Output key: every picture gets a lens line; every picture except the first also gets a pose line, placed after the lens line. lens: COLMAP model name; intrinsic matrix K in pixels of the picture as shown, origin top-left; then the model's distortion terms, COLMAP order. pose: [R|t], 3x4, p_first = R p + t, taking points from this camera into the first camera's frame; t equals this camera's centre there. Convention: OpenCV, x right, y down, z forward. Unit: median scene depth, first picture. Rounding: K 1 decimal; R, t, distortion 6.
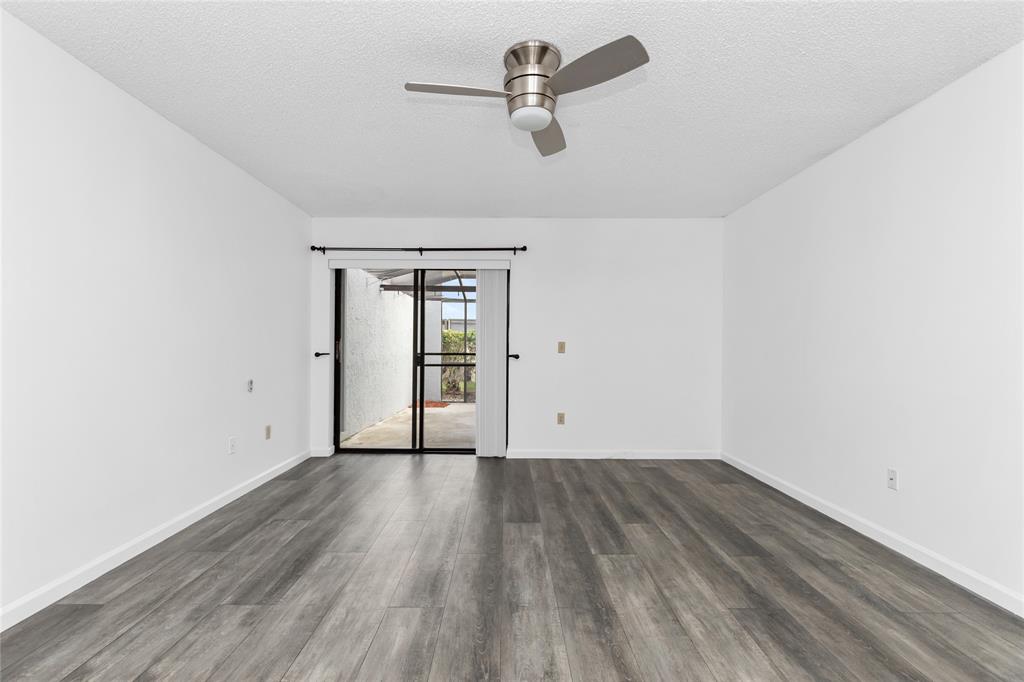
lens RADIAL K [[460.8, 0, 512.0], [0, 460.8, 341.0], [0, 0, 1]] dist [0.005690, -0.000683]
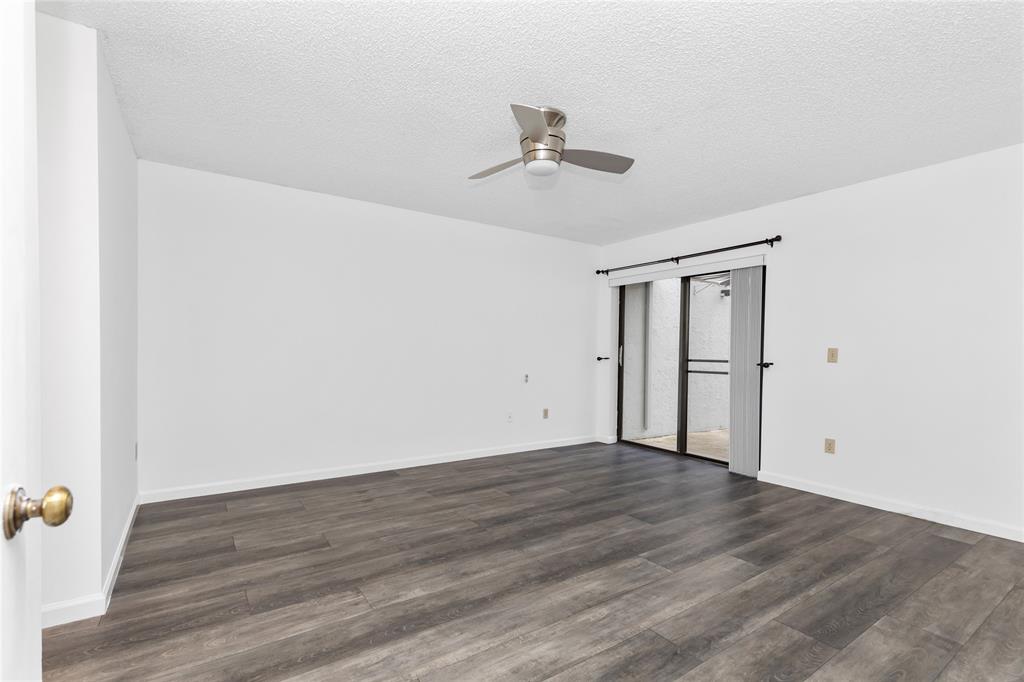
lens RADIAL K [[473.1, 0, 505.7], [0, 473.1, 350.6], [0, 0, 1]] dist [0.006008, -0.000155]
pose [[0.557255, 0.002564, -0.830338, 0.973733], [-0.000397, 0.999996, 0.002822, 0.008776], [0.830341, -0.001243, 0.557254, 0.193664]]
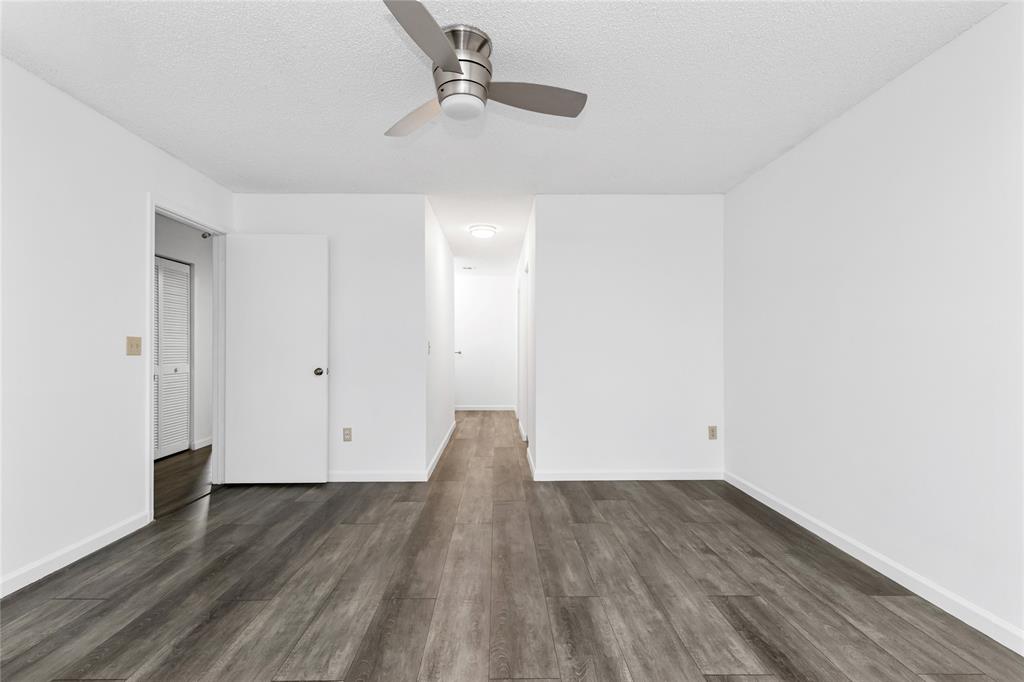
lens RADIAL K [[473.1, 0, 505.7], [0, 473.1, 350.6], [0, 0, 1]] dist [0.006008, -0.000155]
pose [[-0.999963, -0.007165, -0.004738, -0.041938], [-0.007145, 0.999965, -0.004322, 0.020592], [0.004769, -0.004288, -0.999979, 1.817557]]
